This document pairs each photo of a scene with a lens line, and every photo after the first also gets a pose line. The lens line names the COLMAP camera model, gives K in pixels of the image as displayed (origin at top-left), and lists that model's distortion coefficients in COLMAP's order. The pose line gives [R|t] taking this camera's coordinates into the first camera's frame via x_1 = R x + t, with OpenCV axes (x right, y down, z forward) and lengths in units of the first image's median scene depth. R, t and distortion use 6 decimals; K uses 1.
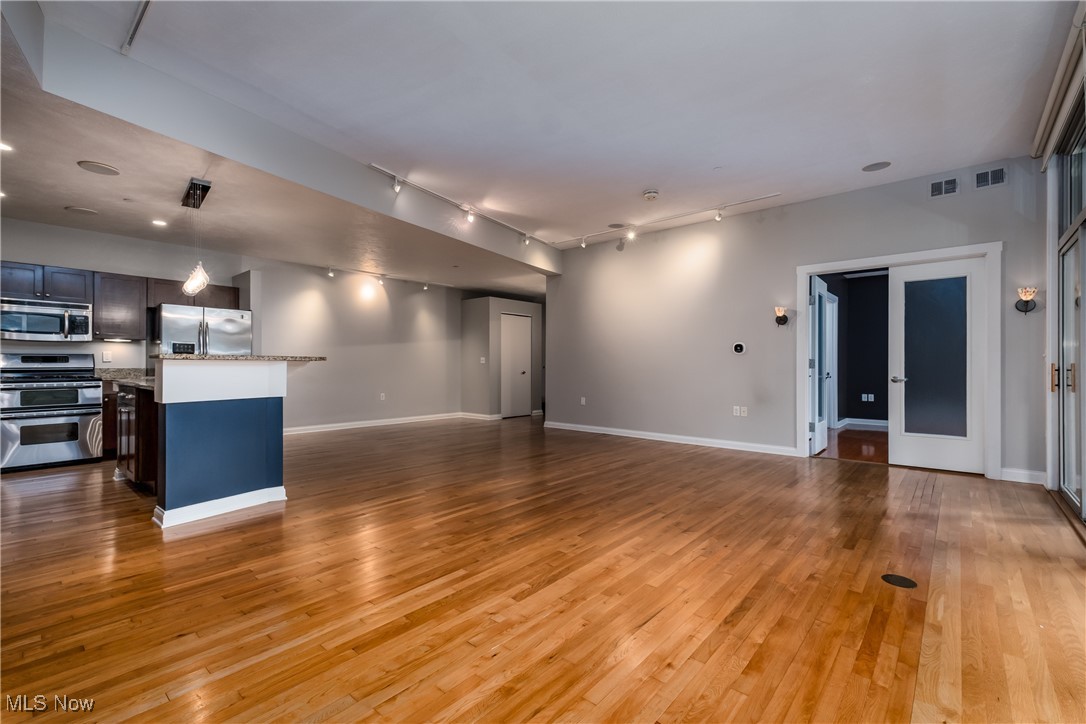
lens RADIAL K [[469.2, 0, 551.1], [0, 469.2, 366.9], [0, 0, 1]] dist [0.005362, 0.000468]
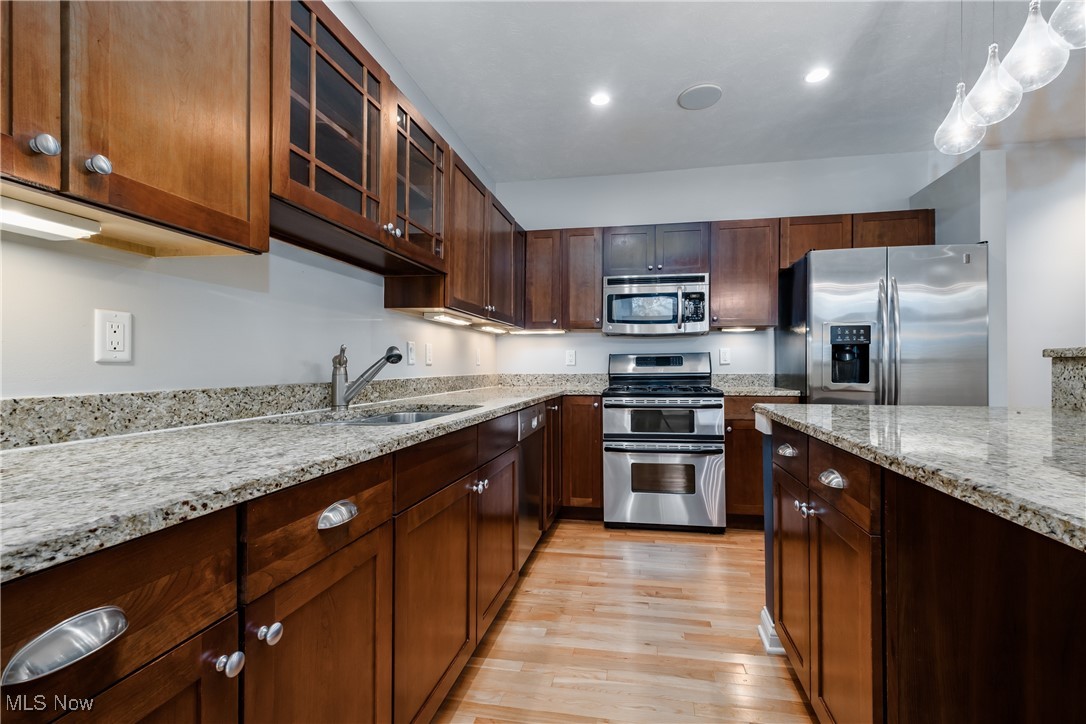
lens RADIAL K [[469.2, 0, 550.8], [0, 469.2, 365.2], [0, 0, 1]] dist [0.005362, 0.000468]
pose [[0.482889, -0.005208, -0.875666, -0.536182], [0.004627, 0.999984, -0.003396, -0.008560], [0.875670, -0.002412, 0.482905, 0.522087]]
